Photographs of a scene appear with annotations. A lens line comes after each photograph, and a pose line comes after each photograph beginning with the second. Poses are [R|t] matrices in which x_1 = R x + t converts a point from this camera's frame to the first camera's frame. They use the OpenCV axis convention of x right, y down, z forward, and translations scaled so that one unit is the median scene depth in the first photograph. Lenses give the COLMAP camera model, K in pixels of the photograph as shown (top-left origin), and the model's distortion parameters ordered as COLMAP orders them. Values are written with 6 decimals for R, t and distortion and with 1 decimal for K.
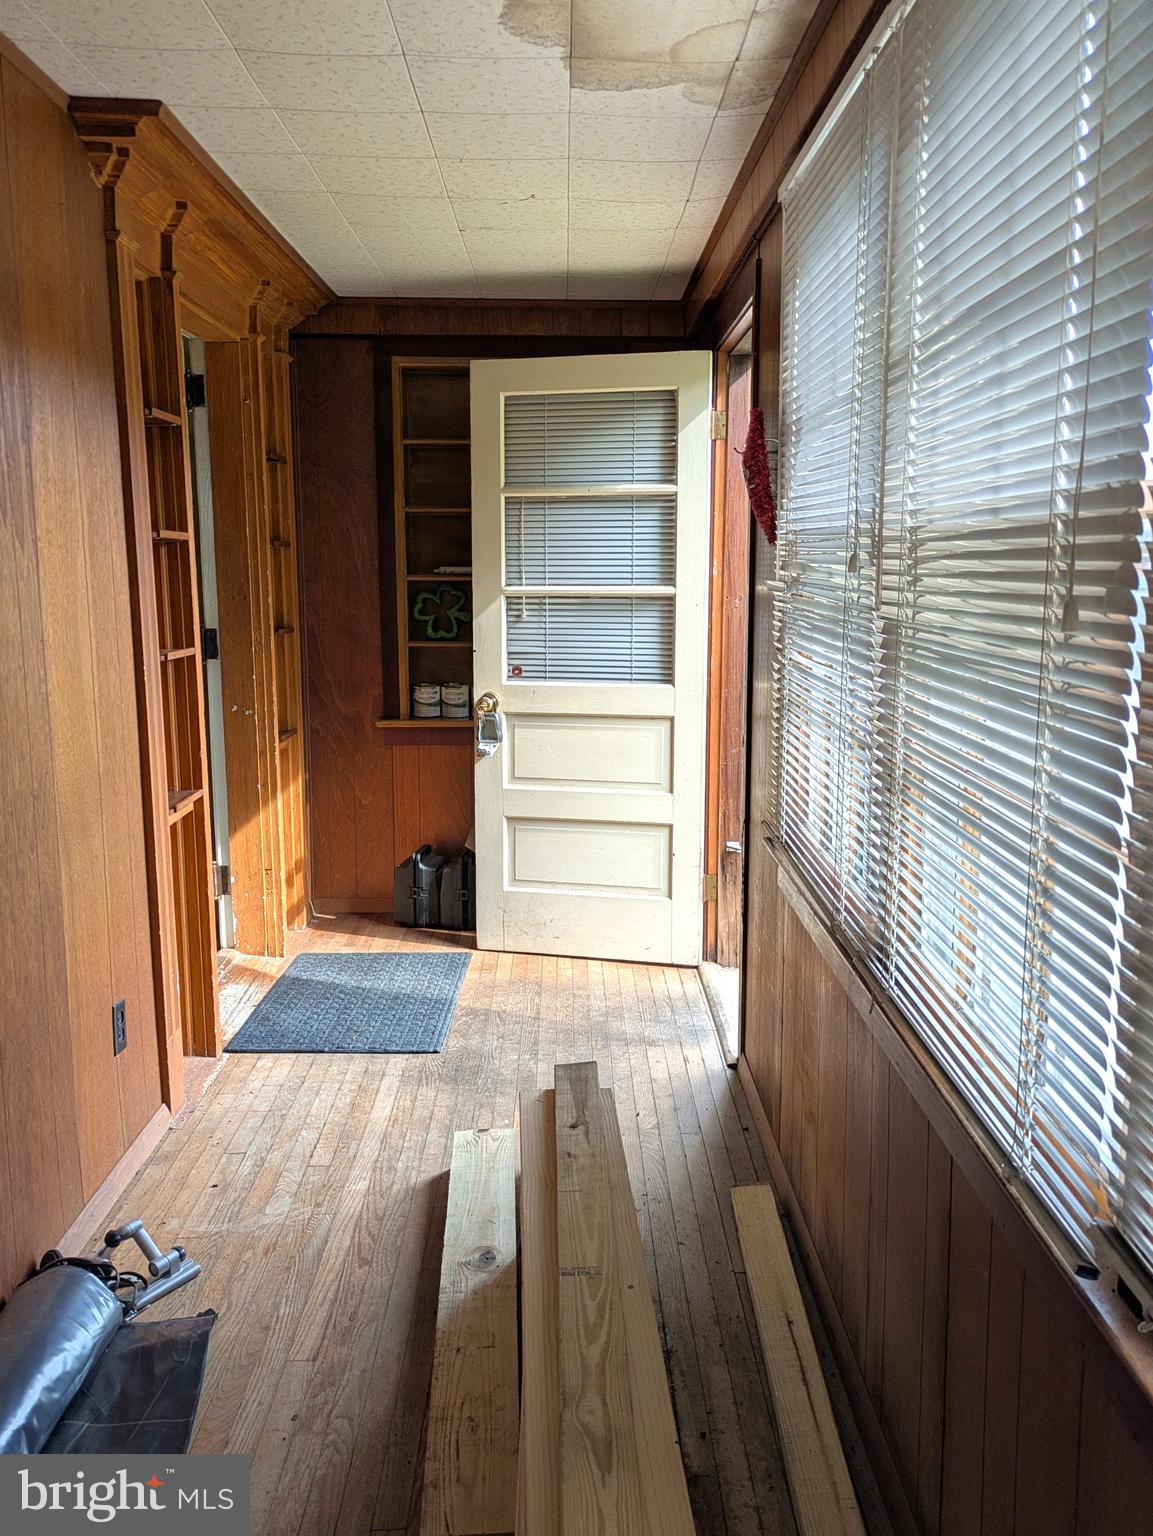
lens RADIAL K [[1232.1, 0, 576.5], [0, 1232.1, 768.0], [0, 0, 1]] dist [0.000368, 0.000207]
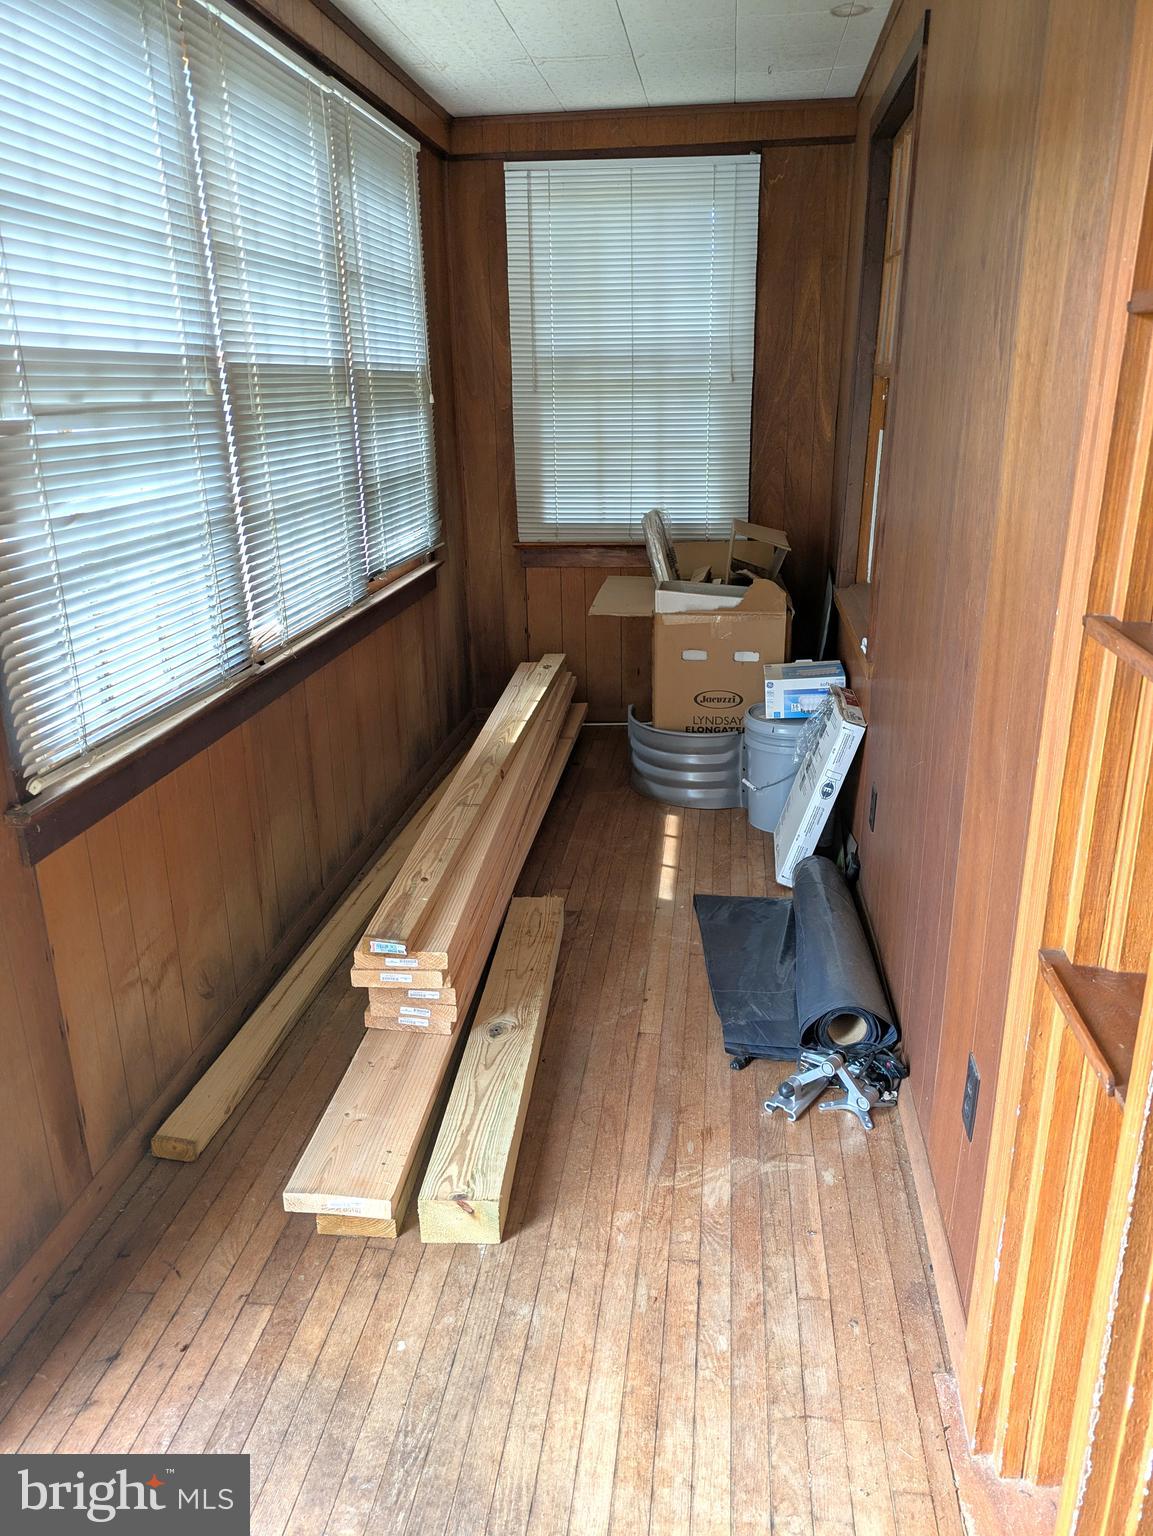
lens RADIAL K [[1130.7, 0, 576.5], [0, 1130.7, 768.0], [0, 0, 1]] dist [0.000175, 0.000034]
pose [[-0.990647, -0.033826, 0.132192, -0.239329], [0.033433, 0.879085, 0.475492, -0.269379], [-0.132291, 0.475464, -0.869731, 1.545494]]
